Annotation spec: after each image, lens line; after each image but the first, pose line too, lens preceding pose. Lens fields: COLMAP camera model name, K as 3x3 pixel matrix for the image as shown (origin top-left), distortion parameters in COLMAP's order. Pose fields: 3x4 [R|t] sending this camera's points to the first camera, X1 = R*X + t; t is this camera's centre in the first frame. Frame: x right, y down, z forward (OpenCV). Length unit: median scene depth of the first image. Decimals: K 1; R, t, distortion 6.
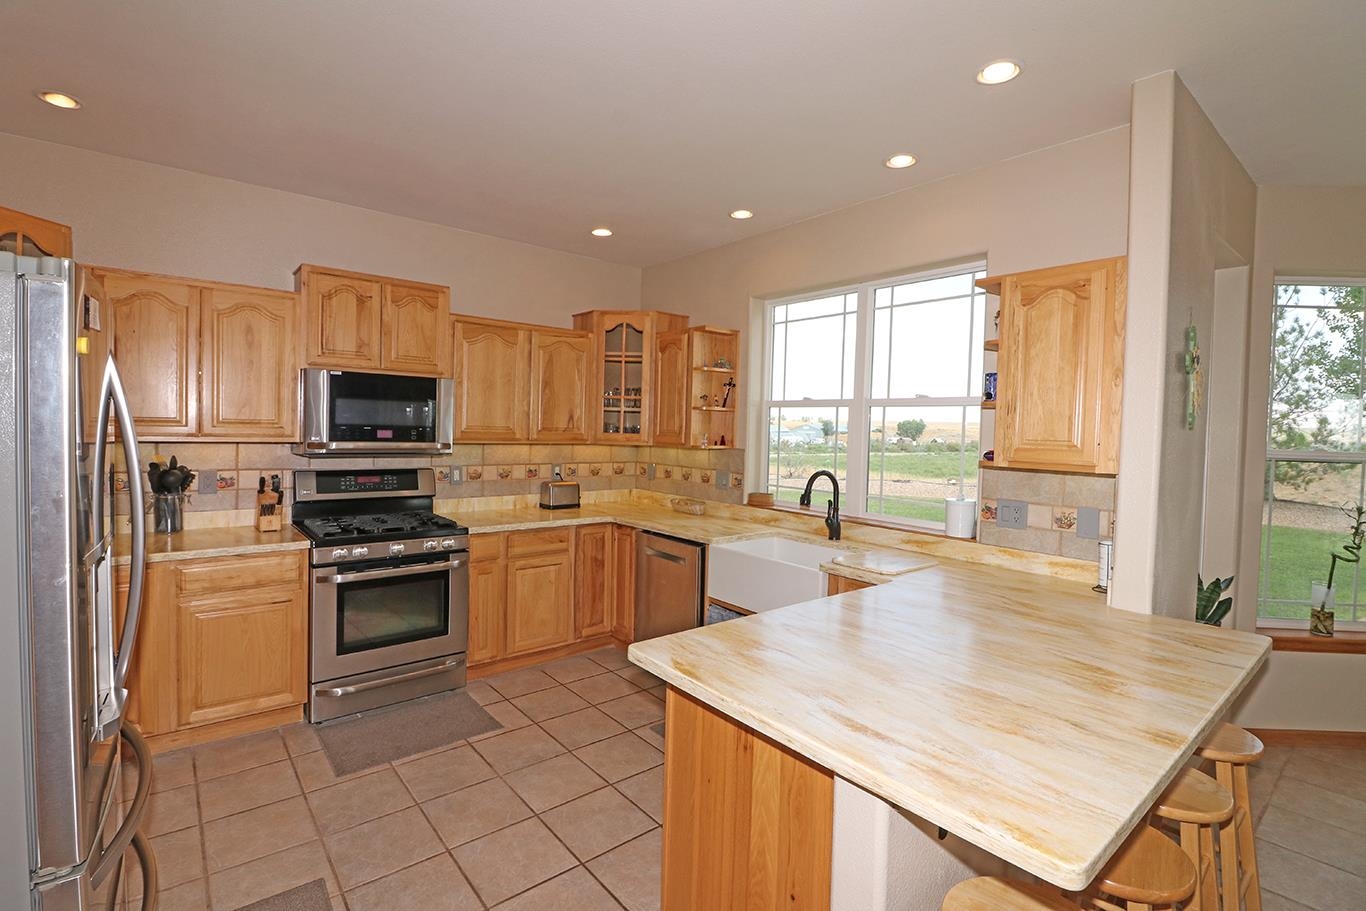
lens RADIAL K [[631.8, 0, 654.5], [0, 631.8, 446.7], [0, 0, 1]] dist [-0.014327, -0.000879]
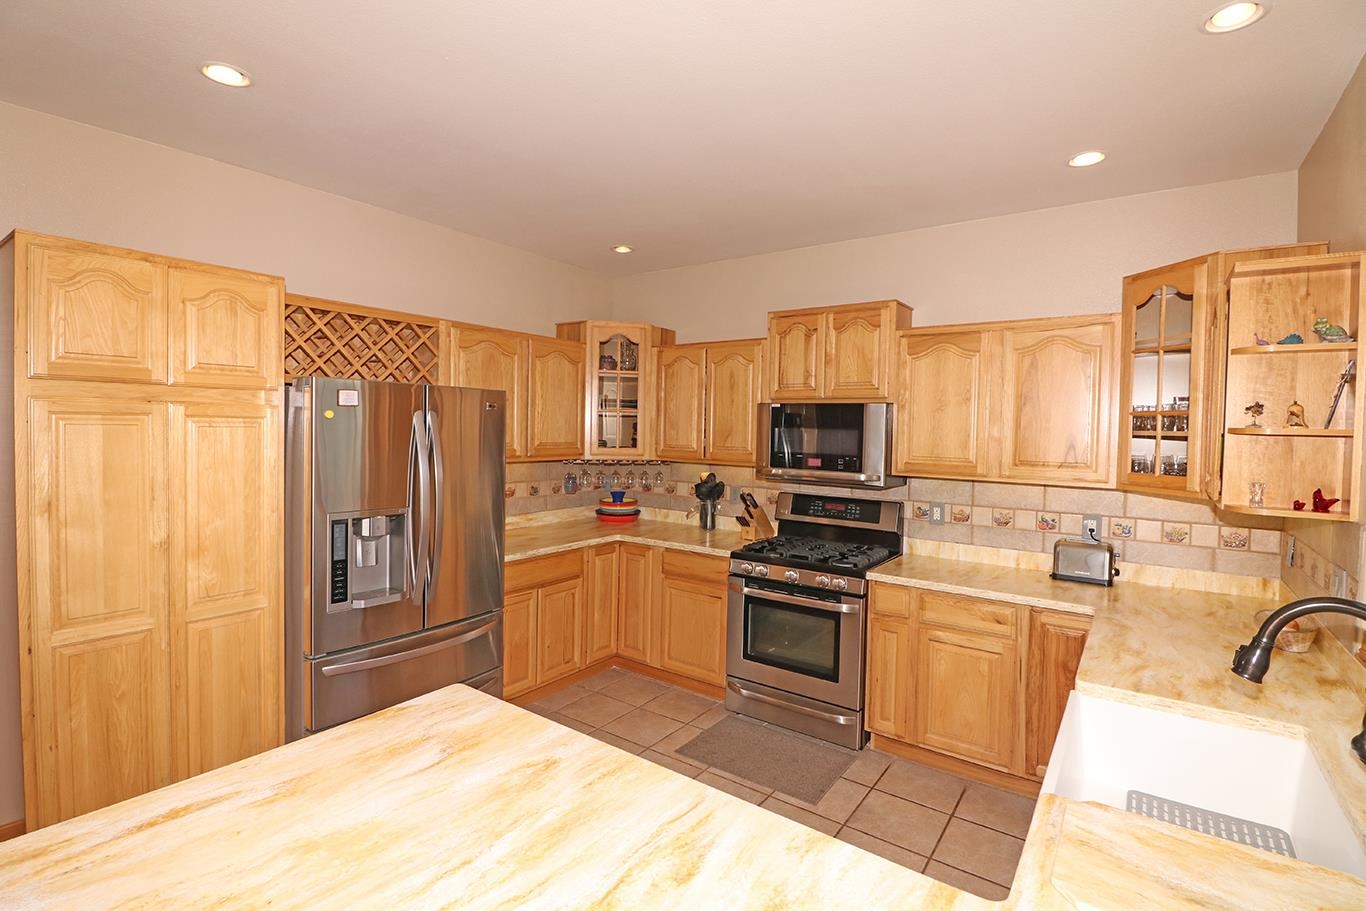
lens RADIAL K [[631.8, 0, 678.8], [0, 631.8, 450.4], [0, 0, 1]] dist [-0.014327, -0.000879]
pose [[0.280084, 0.014335, -0.959869, 0.416657], [-0.046225, 0.998930, 0.001431, -0.026106], [0.958862, 0.043969, 0.280447, 0.439152]]
